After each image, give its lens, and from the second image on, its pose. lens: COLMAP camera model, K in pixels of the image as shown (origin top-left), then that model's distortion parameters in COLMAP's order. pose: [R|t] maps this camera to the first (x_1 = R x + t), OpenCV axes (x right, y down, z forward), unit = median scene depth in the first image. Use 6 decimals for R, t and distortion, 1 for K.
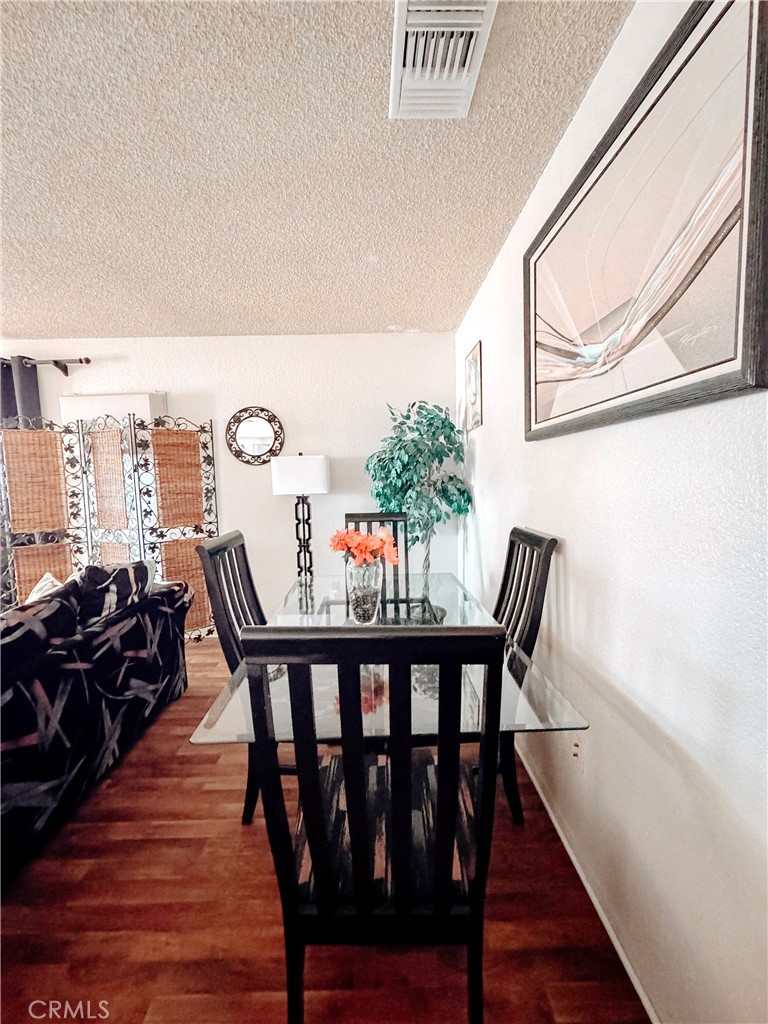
lens RADIAL K [[408.0, 0, 381.4], [0, 408.0, 512.1], [0, 0, 1]] dist [-0.002526, -0.000845]
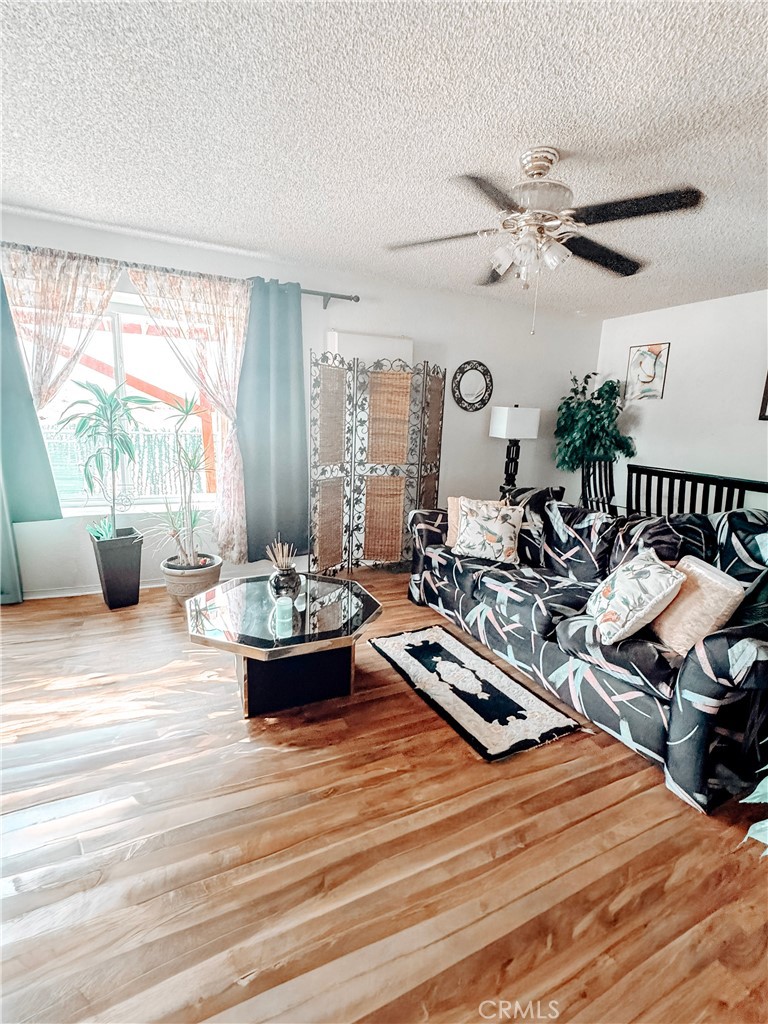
lens RADIAL K [[408.0, 0, 384.9], [0, 408.0, 512.3], [0, 0, 1]] dist [-0.002526, -0.000845]
pose [[0.918920, -0.040495, 0.392359, -1.020770], [-0.024176, 0.987064, 0.158495, -0.008090], [-0.393702, -0.155130, 0.906054, -0.023287]]
